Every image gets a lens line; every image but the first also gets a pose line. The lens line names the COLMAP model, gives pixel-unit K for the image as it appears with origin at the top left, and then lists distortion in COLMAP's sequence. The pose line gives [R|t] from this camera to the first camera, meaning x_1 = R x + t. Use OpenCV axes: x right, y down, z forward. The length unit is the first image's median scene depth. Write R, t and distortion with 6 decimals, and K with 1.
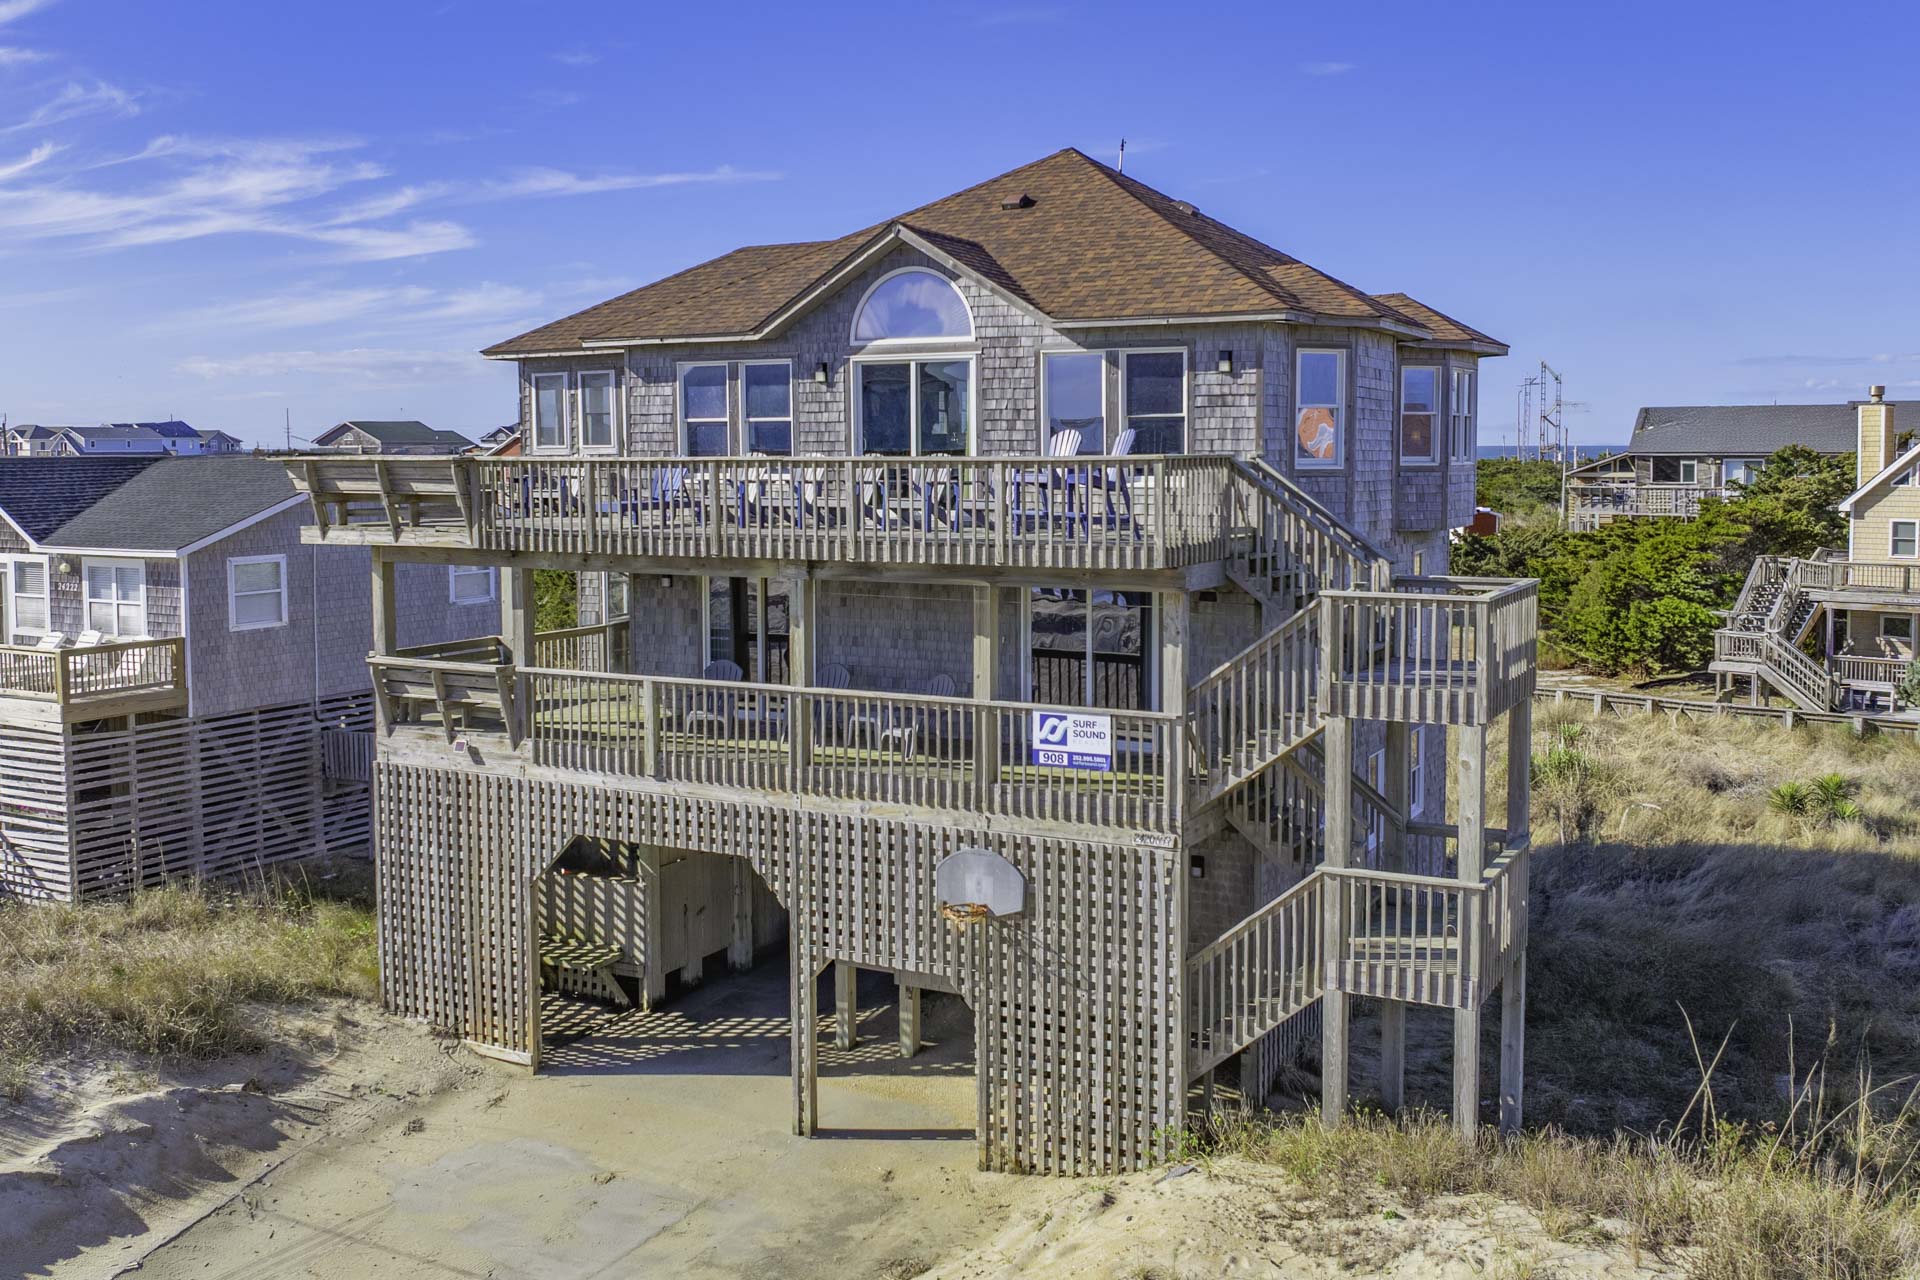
lens RADIAL K [[1745.5, 0, 960.1], [0, 1745.5, 573.9], [0, 0, 1]] dist [-0.037792, -0.018291]
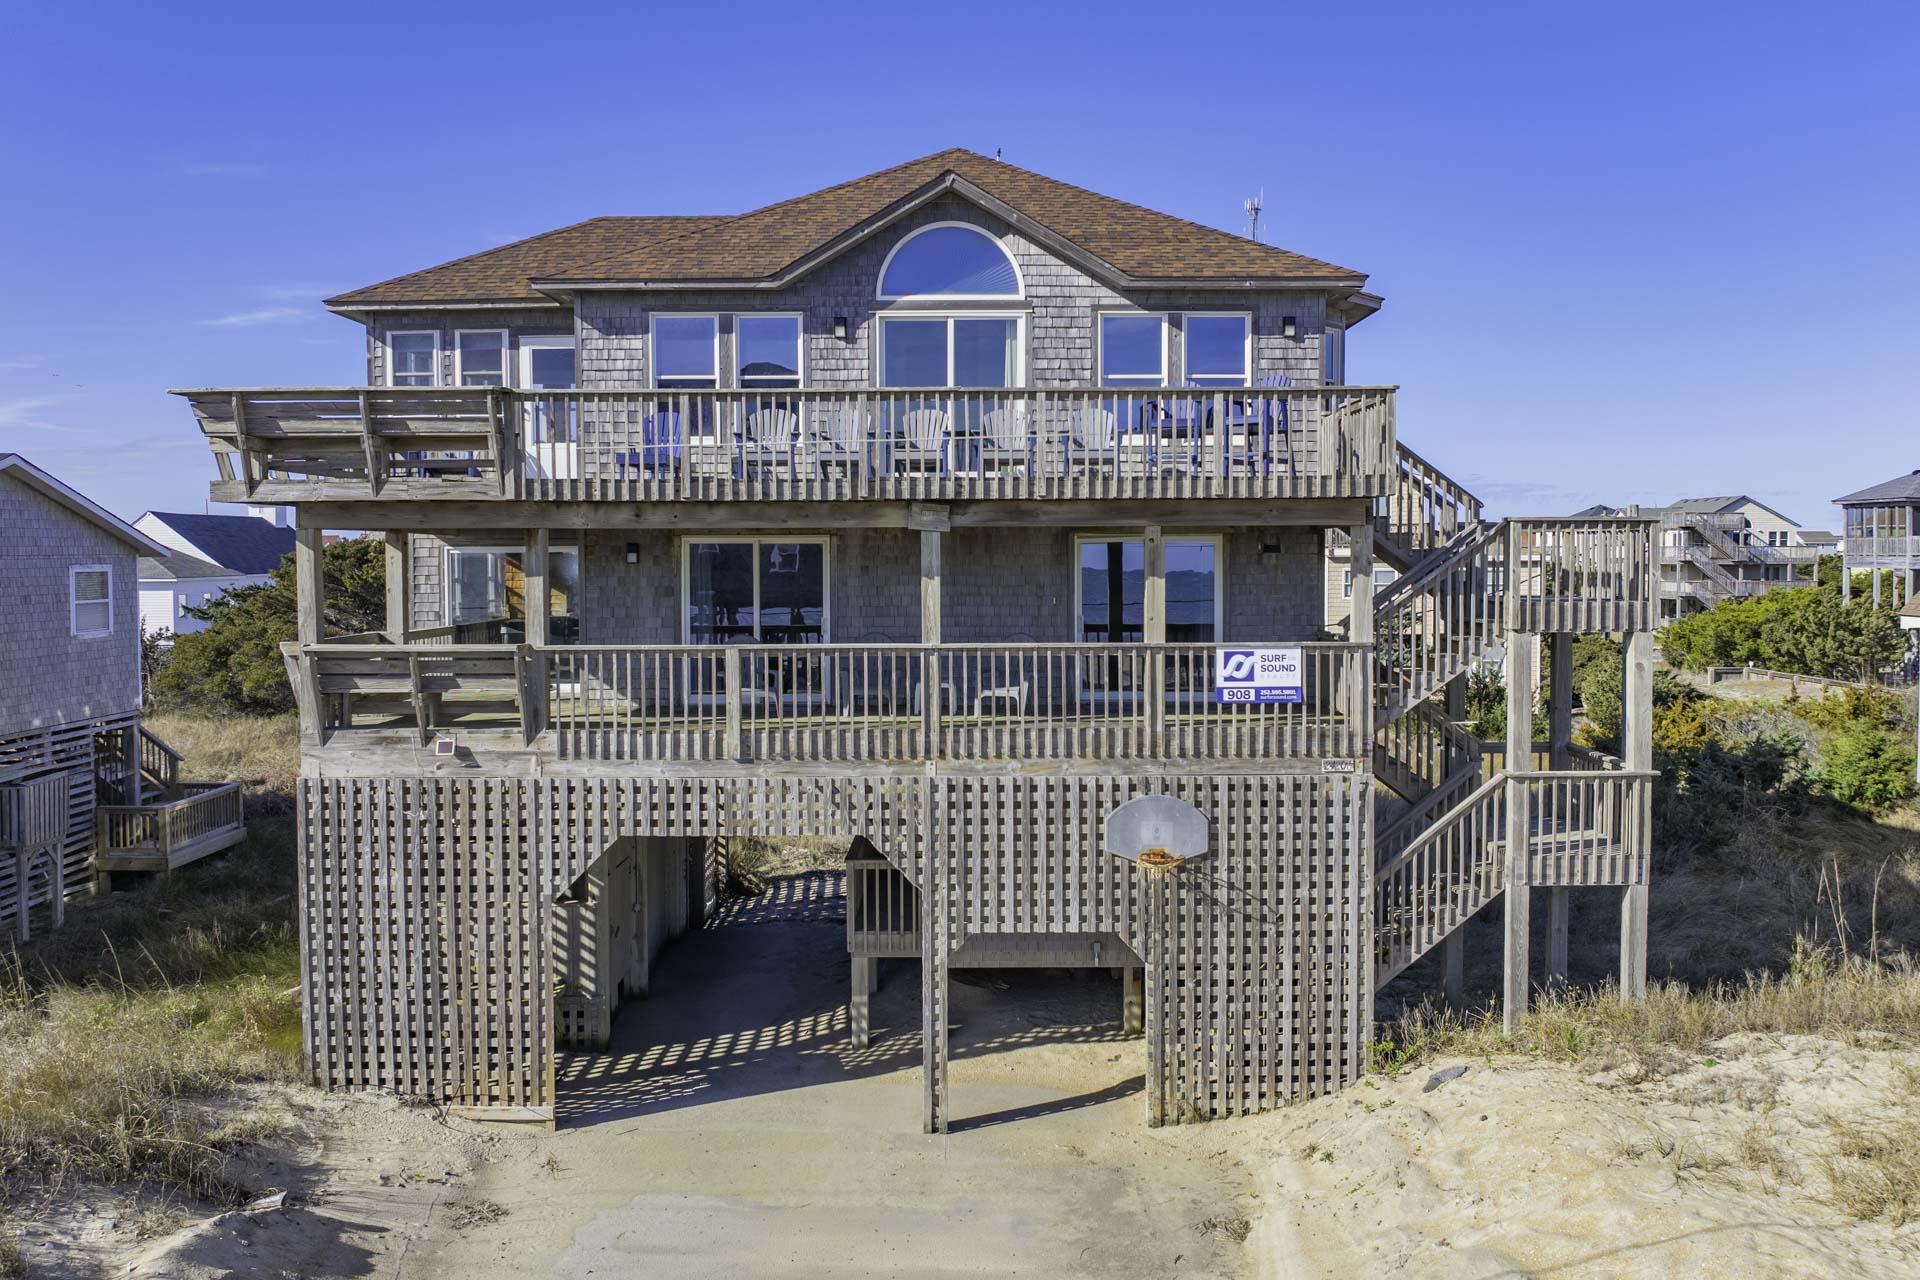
lens RADIAL K [[1499.4, 0, 964.2], [0, 1499.4, 616.9], [0, 0, 1]] dist [-0.040217, -0.002845]
pose [[0.881075, -0.018936, 0.472598, -0.459416], [0.033333, 0.999200, -0.022109, 0.069511], [-0.471801, 0.035233, 0.881001, 0.292485]]
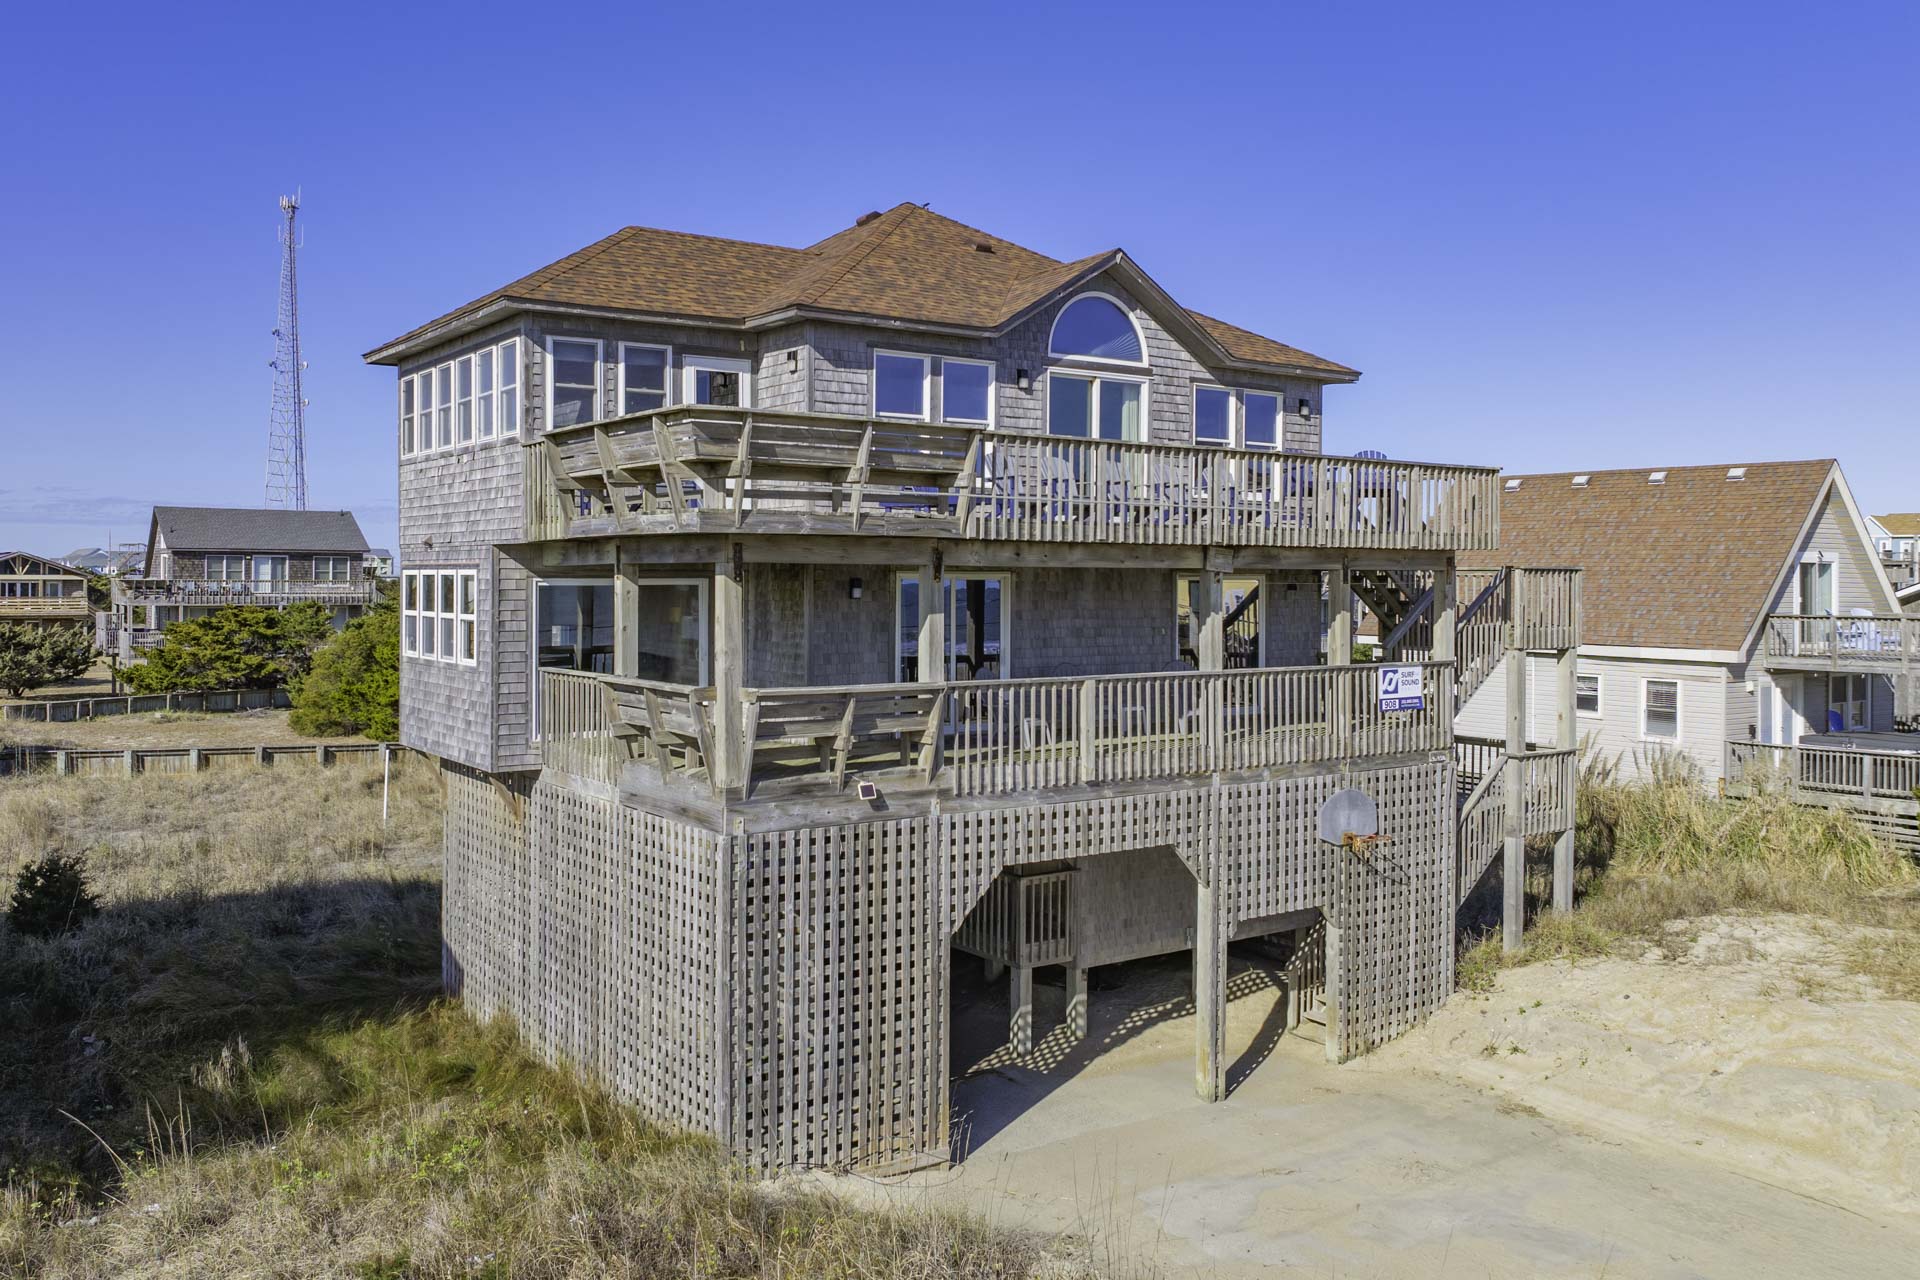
lens RADIAL K [[1566.9, 0, 858.1], [0, 1566.9, 604.6], [0, 0, 1]] dist [-0.036930, -0.005010]
pose [[0.465874, -0.008229, 0.884813, -1.049682], [0.056607, 0.998186, -0.020521, 0.032364], [-0.883039, 0.059646, 0.465494, 0.755791]]
